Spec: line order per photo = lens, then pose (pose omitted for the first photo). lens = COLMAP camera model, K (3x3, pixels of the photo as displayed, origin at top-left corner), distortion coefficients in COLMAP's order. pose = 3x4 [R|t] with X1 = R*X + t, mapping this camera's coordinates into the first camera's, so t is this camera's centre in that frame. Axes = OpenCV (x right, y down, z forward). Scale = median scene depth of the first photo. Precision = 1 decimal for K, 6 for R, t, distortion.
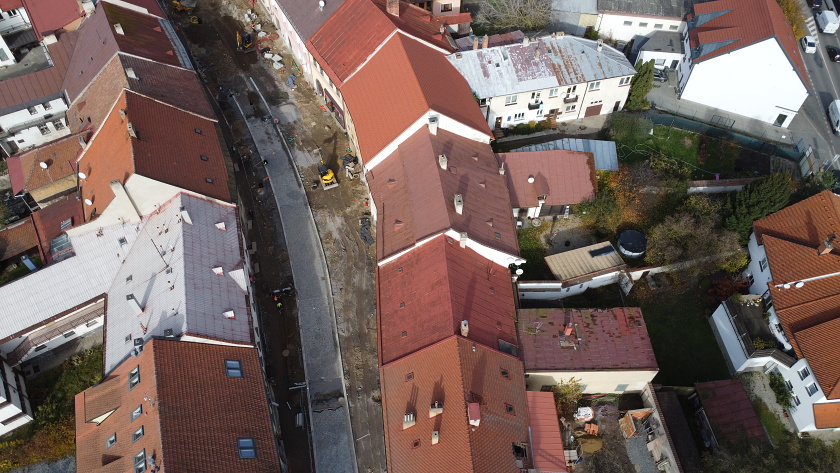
lens RADIAL K [[610.5, 0, 420.0], [0, 610.5, 236.5], [0, 0, 1]] dist [-0.027081, -0.010357]
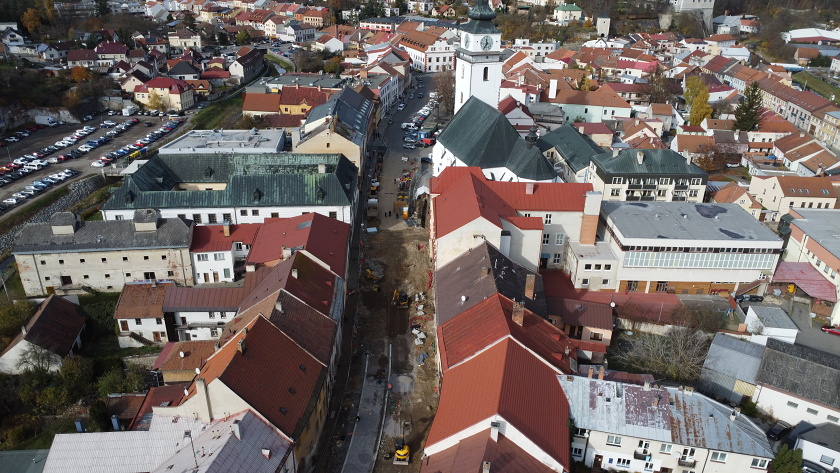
lens RADIAL K [[610.5, 0, 420.0], [0, 610.5, 236.5], [0, 0, 1]] dist [-0.027081, -0.010357]
pose [[0.887615, 0.198845, -0.415451, 0.207304], [-0.372451, 0.840520, -0.393453, -0.013610], [0.270959, 0.503970, 0.820119, 0.016197]]
